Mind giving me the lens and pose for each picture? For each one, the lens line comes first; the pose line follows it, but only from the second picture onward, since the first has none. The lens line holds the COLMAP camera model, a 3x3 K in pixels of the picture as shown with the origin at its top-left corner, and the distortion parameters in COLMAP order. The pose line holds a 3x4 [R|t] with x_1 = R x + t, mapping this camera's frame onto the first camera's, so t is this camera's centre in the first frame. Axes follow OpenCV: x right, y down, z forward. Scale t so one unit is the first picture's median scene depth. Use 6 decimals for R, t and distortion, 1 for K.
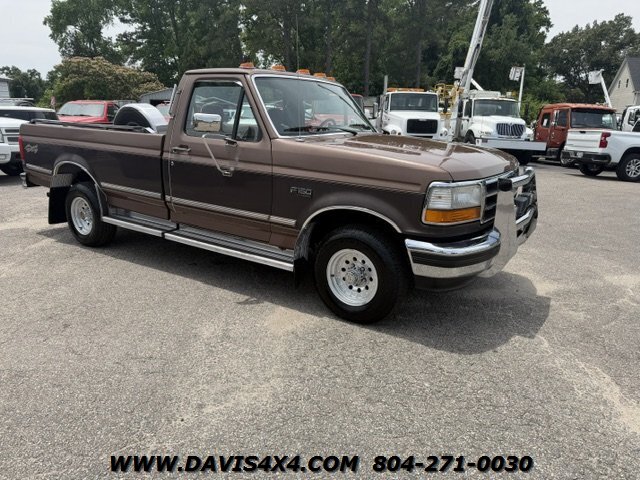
lens RADIAL K [[451.6, 0, 317.4], [0, 451.6, 246.9], [0, 0, 1]] dist [0.043513, -0.043944]
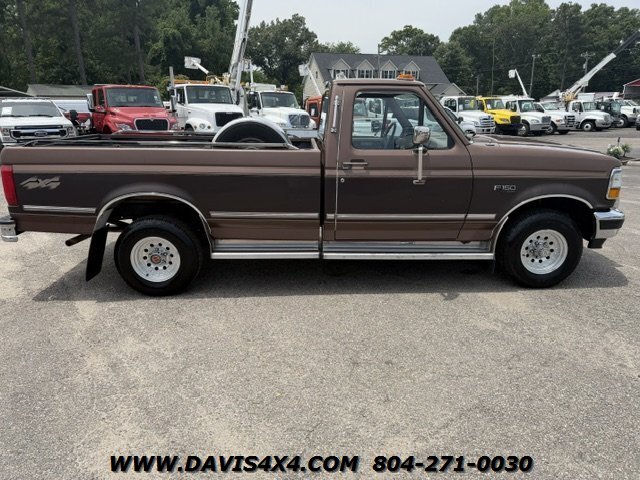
lens RADIAL K [[451.6, 0, 320.0], [0, 451.6, 249.1], [0, 0, 1]] dist [0.043513, -0.043944]
pose [[0.816146, -0.197036, 0.543215, -0.238916], [0.181934, 0.979879, 0.082079, -0.033340], [-0.548458, 0.031841, 0.835572, 0.061492]]
